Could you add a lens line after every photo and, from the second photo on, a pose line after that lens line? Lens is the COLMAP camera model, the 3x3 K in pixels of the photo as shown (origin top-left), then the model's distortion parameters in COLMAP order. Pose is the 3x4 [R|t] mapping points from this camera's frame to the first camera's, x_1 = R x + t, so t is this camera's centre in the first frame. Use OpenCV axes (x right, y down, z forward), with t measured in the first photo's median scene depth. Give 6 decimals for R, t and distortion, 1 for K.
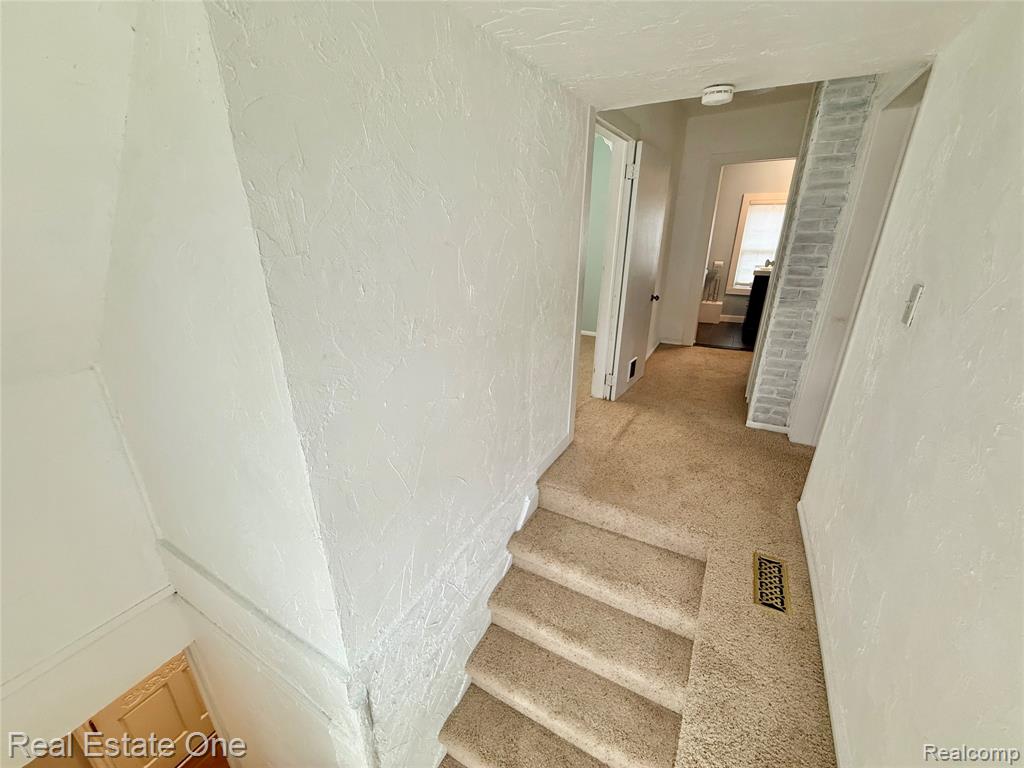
lens RADIAL K [[408.0, 0, 510.4], [0, 408.0, 382.6], [0, 0, 1]] dist [-0.001257, 0.000180]
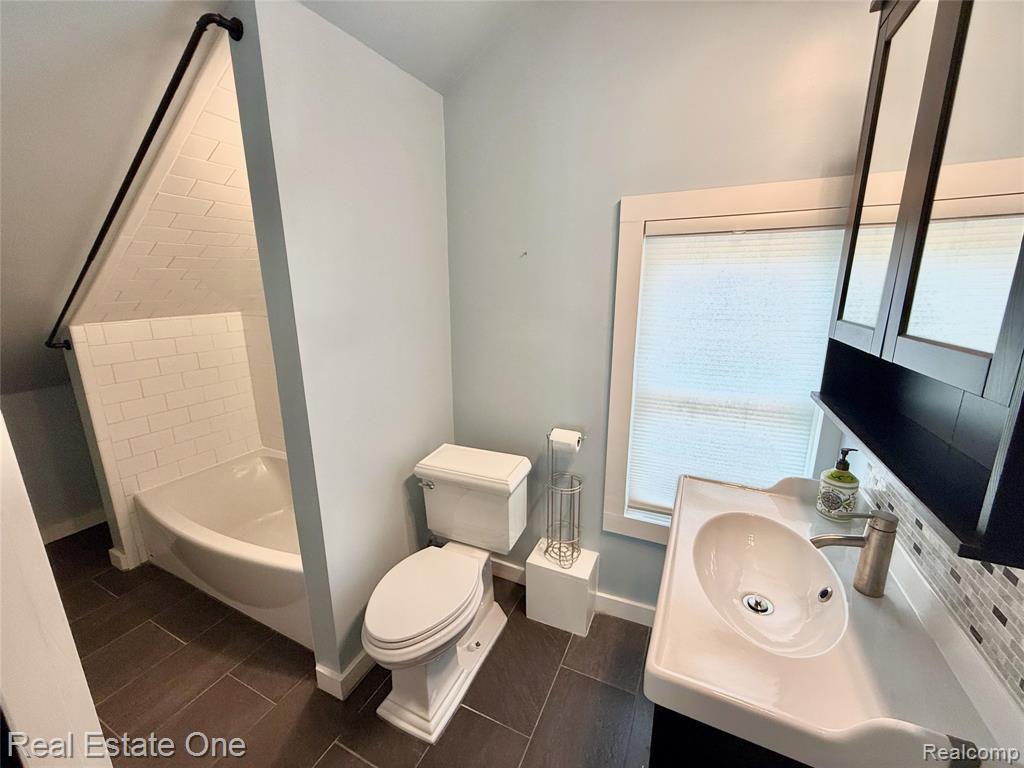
lens RADIAL K [[408.0, 0, 511.8], [0, 408.0, 383.6], [0, 0, 1]] dist [-0.001257, 0.000180]
pose [[0.997737, -0.020283, 0.064108, 0.464186], [0.028755, 0.990545, -0.134140, -0.297378], [-0.060781, 0.135679, 0.988887, 0.727953]]
